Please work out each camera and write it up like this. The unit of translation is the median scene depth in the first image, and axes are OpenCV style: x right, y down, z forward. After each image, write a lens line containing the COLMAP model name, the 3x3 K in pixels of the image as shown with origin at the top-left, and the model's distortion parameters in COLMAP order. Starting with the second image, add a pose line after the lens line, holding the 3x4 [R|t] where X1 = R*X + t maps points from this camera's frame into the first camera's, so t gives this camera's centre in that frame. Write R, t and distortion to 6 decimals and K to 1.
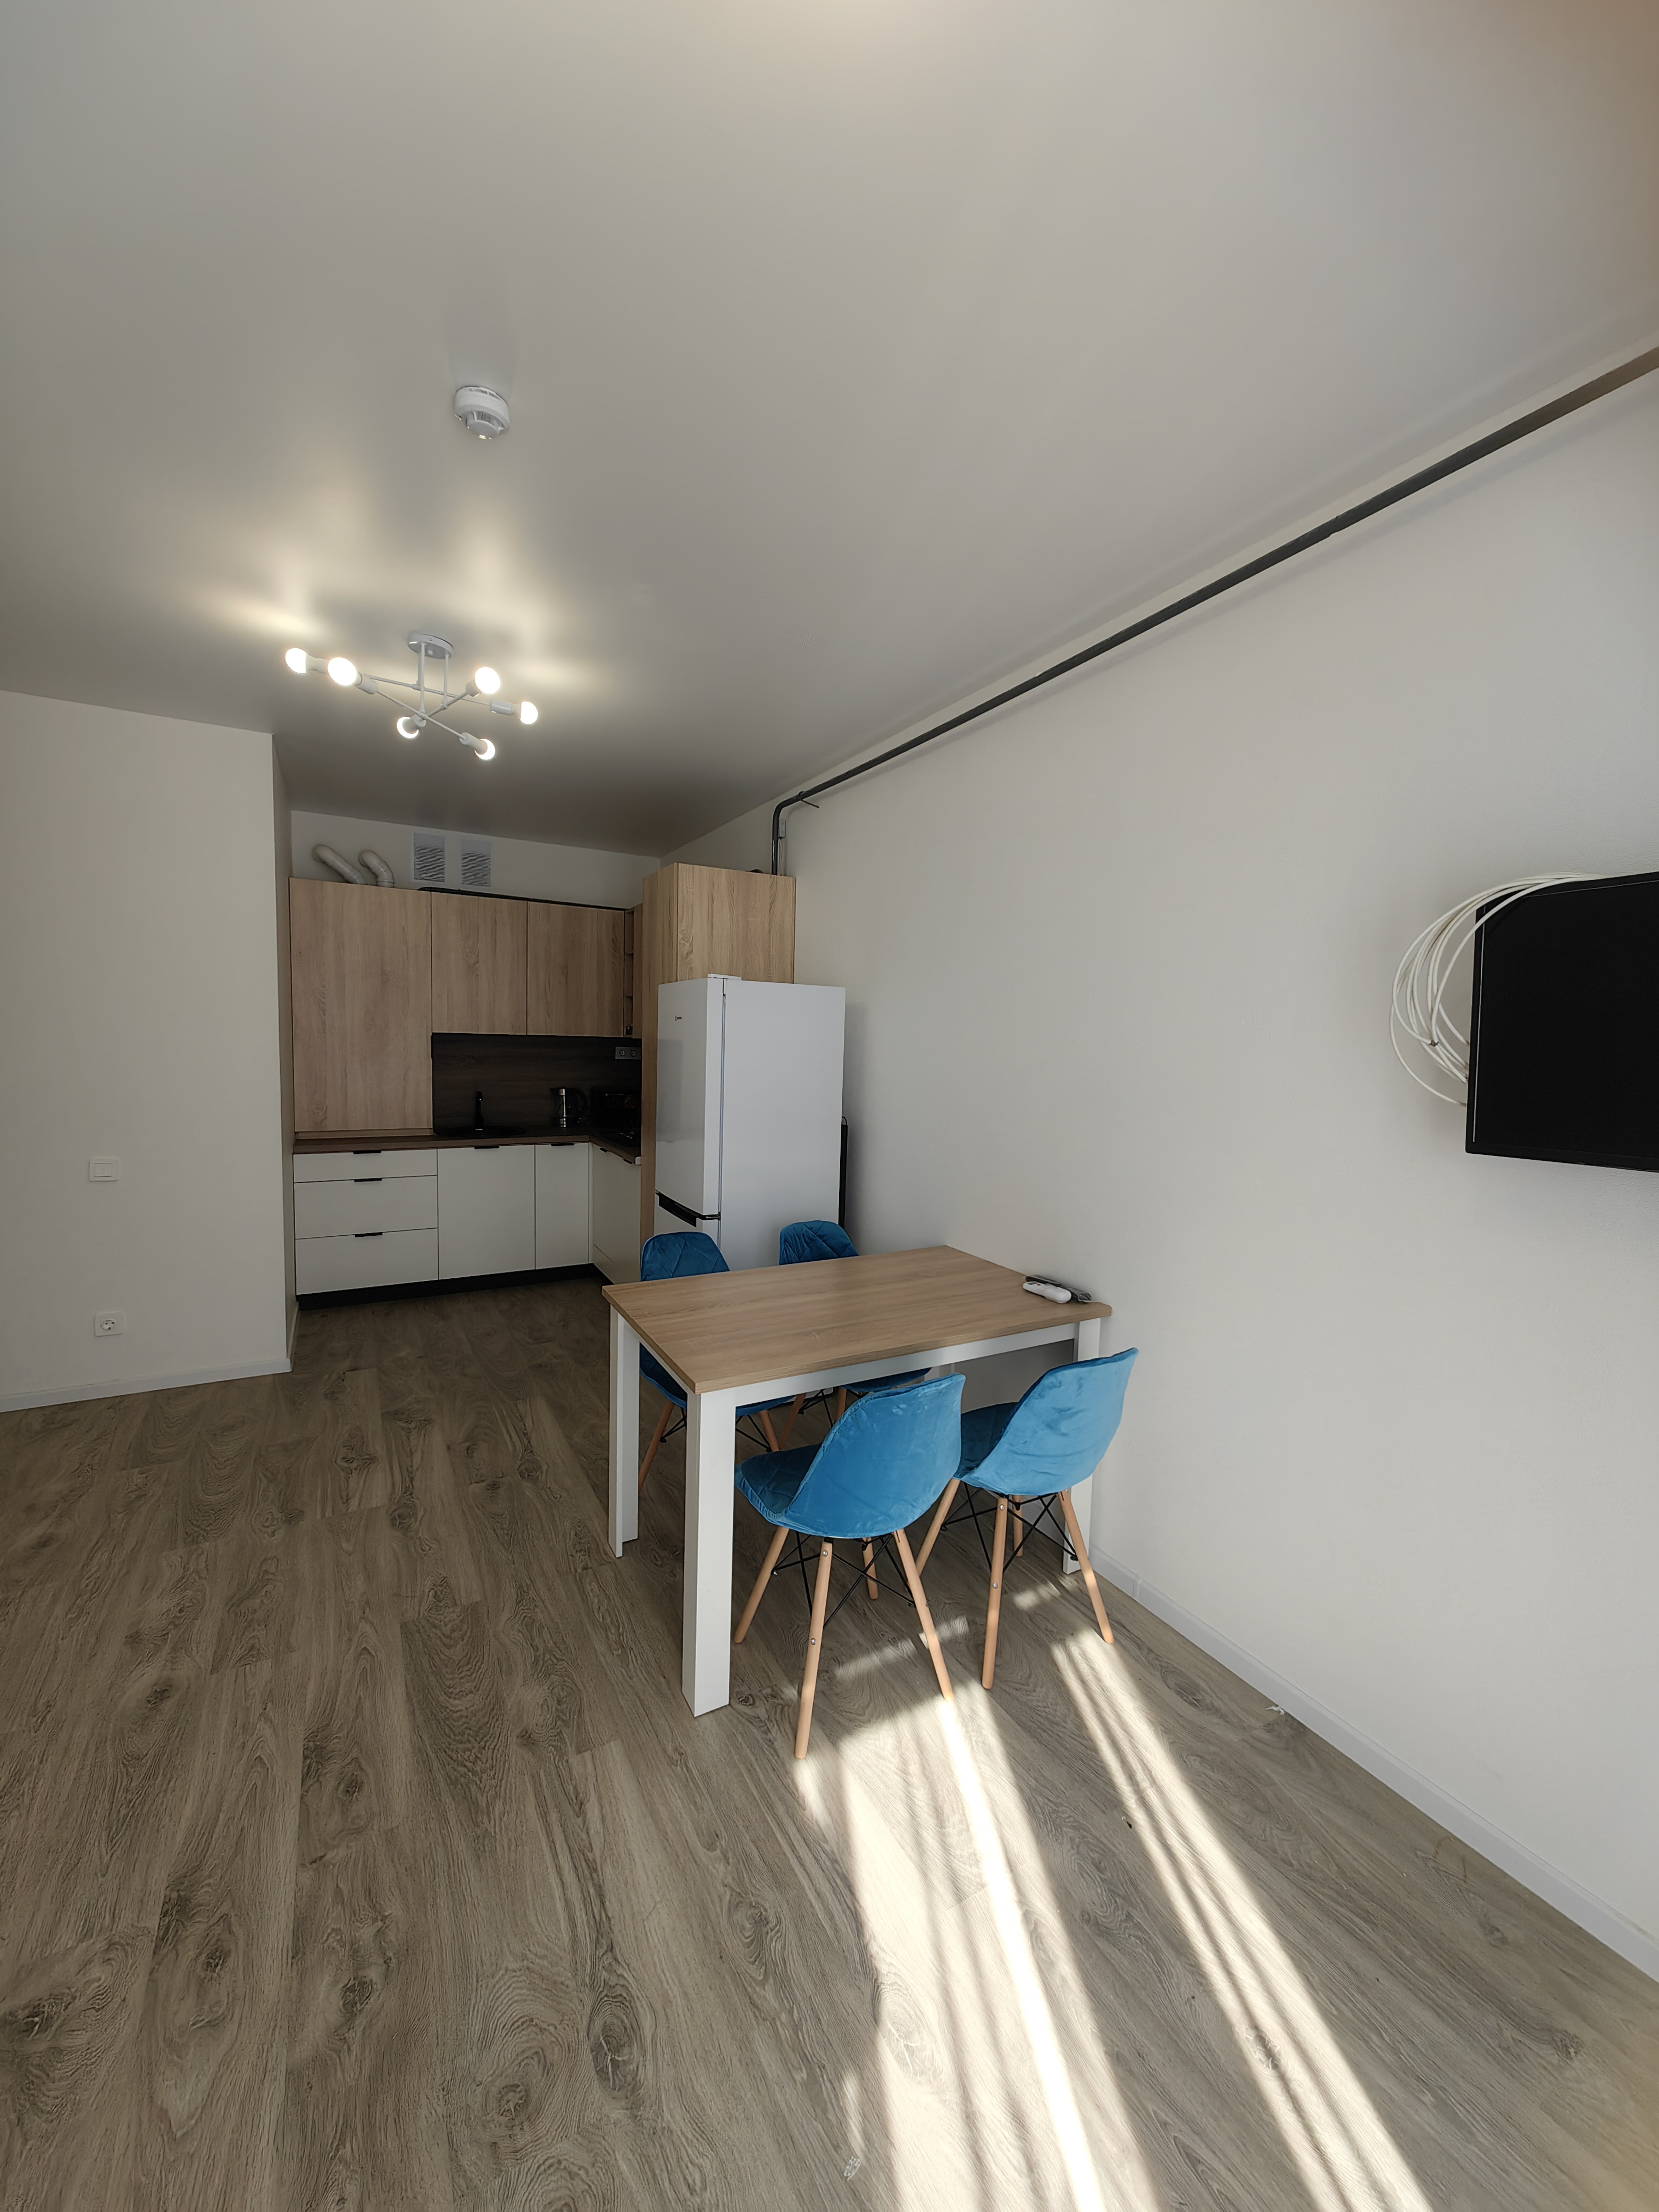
lens RADIAL K [[875.6, 0, 864.8], [0, 875.6, 1101.1], [0, 0, 1]] dist [0.010110, -0.003528]
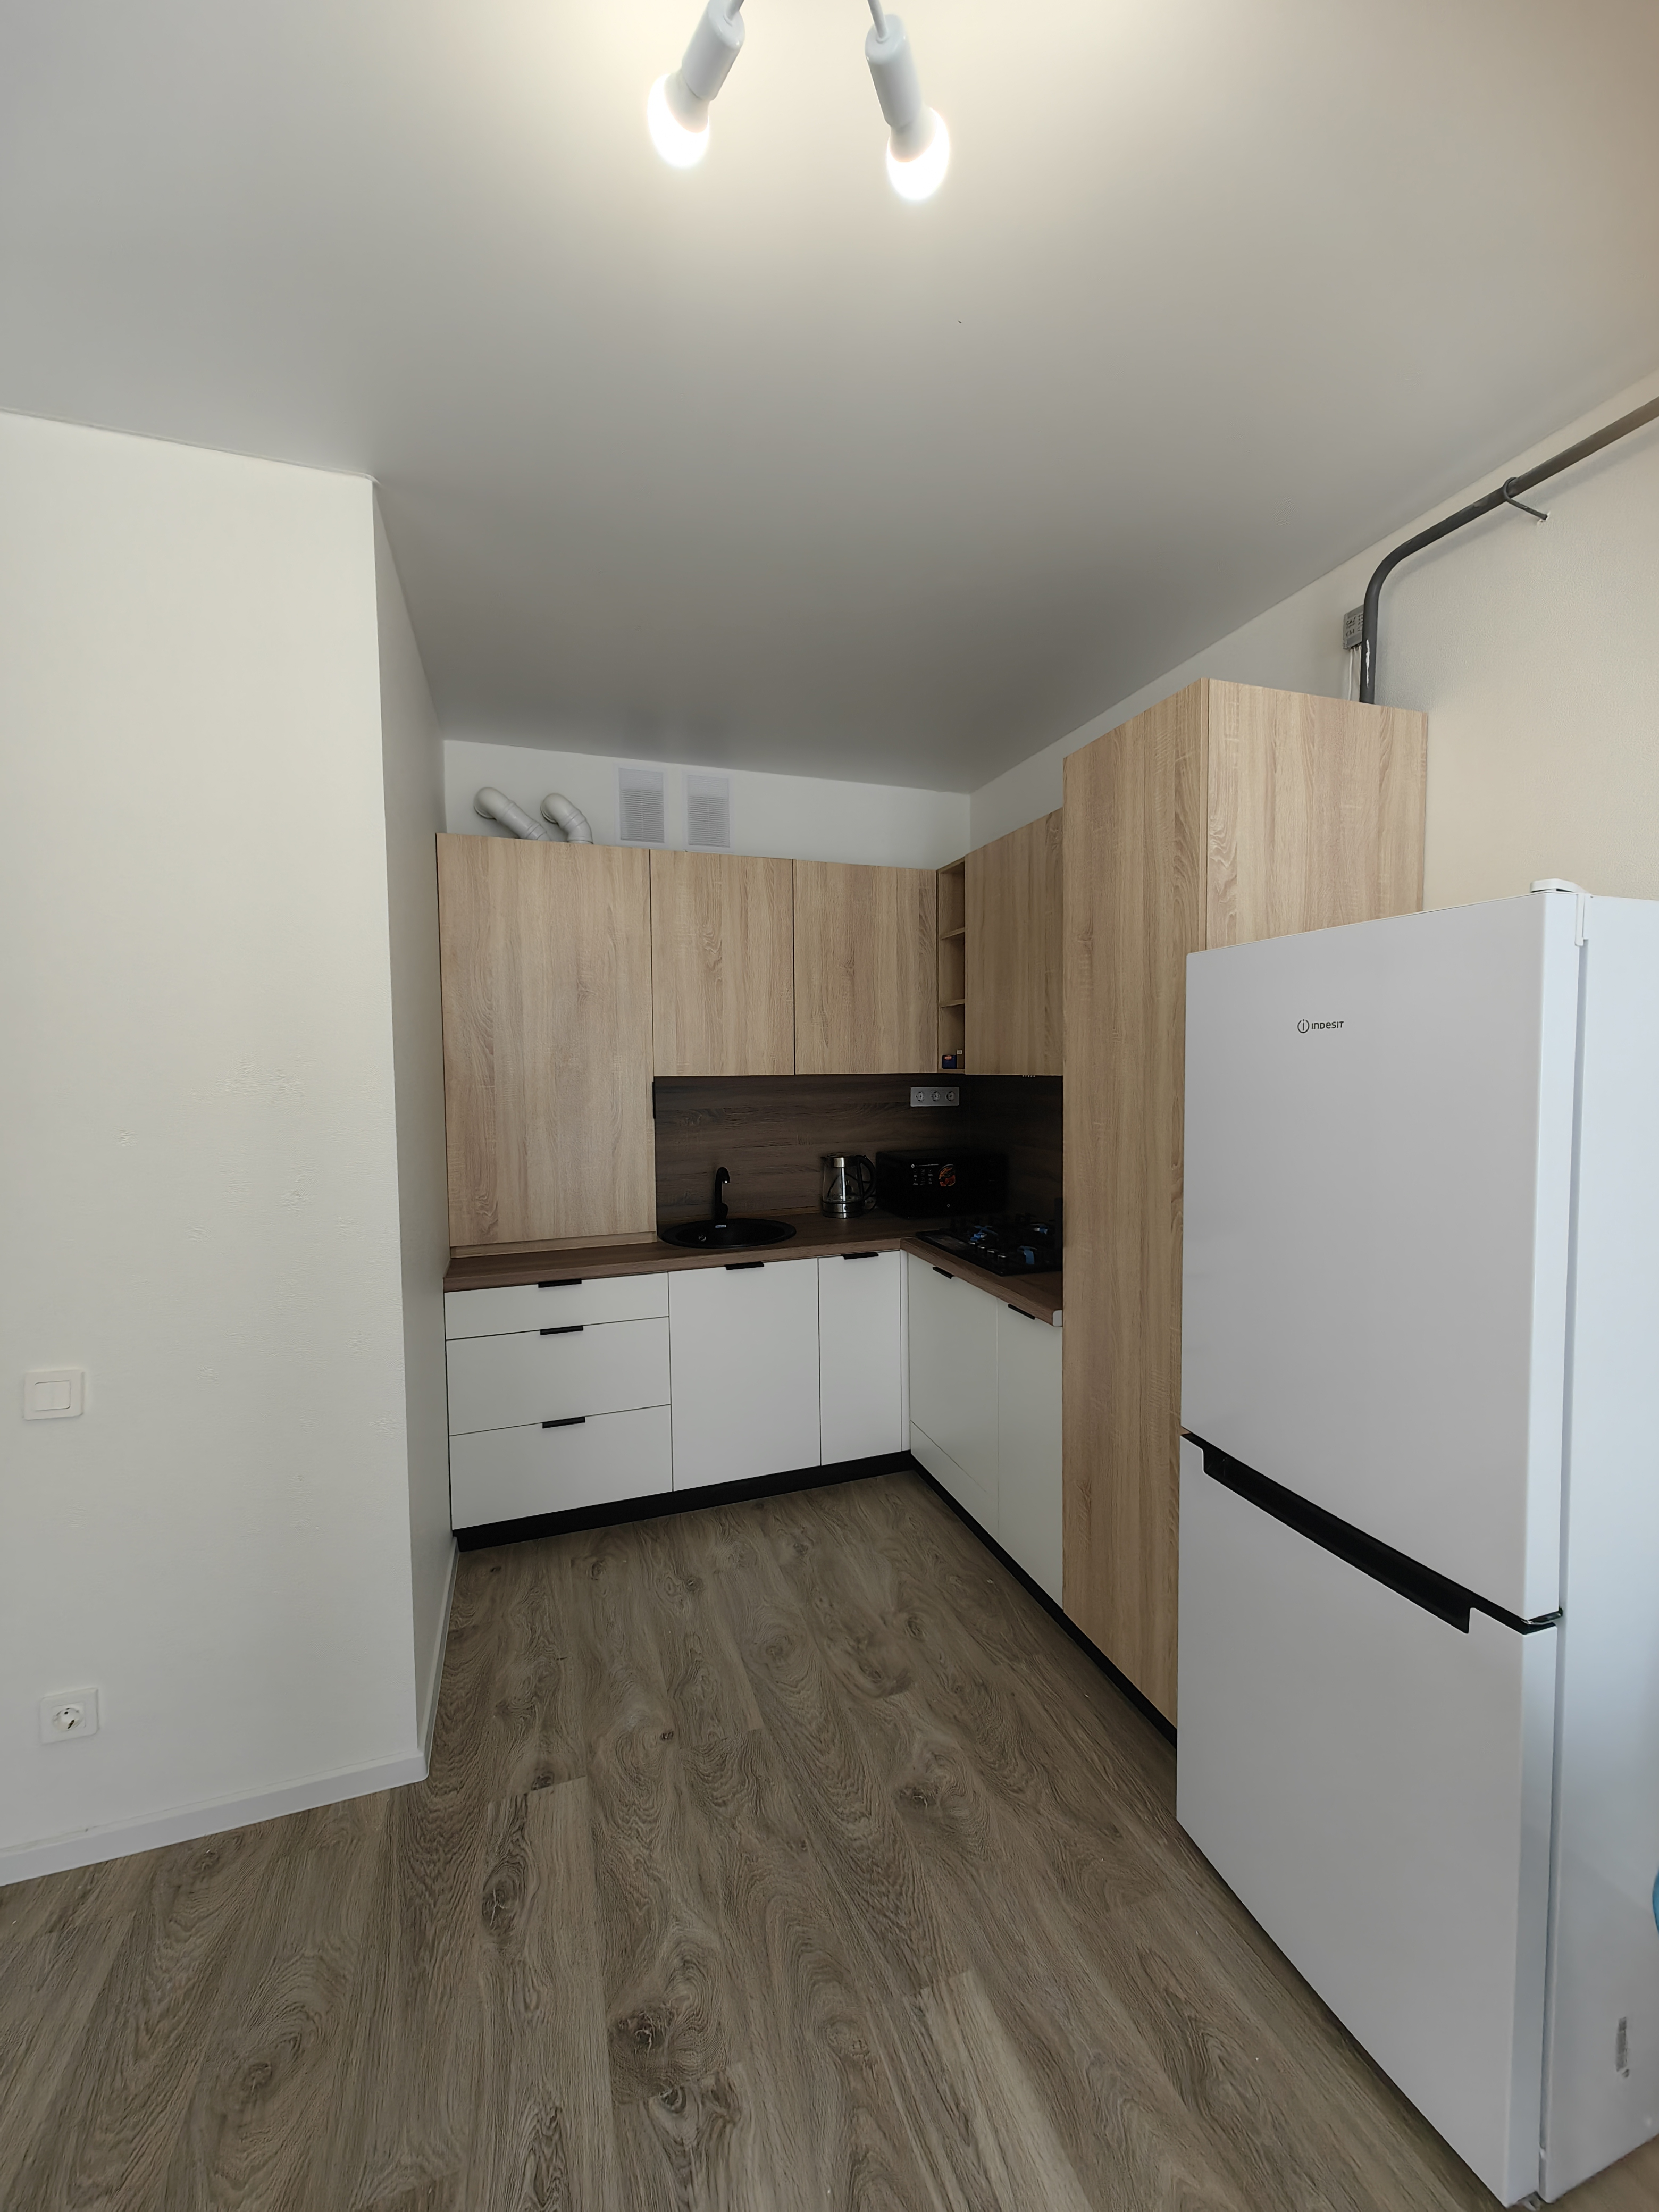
lens RADIAL K [[870.0, 0, 869.9], [0, 870.0, 1101.4], [0, 0, 1]] dist [0.002397, 0.000062]
pose [[0.986177, -0.027858, -0.163337, -0.255919], [0.023327, 0.999290, -0.029597, -0.040981], [0.164045, 0.025378, 0.986126, 0.443543]]
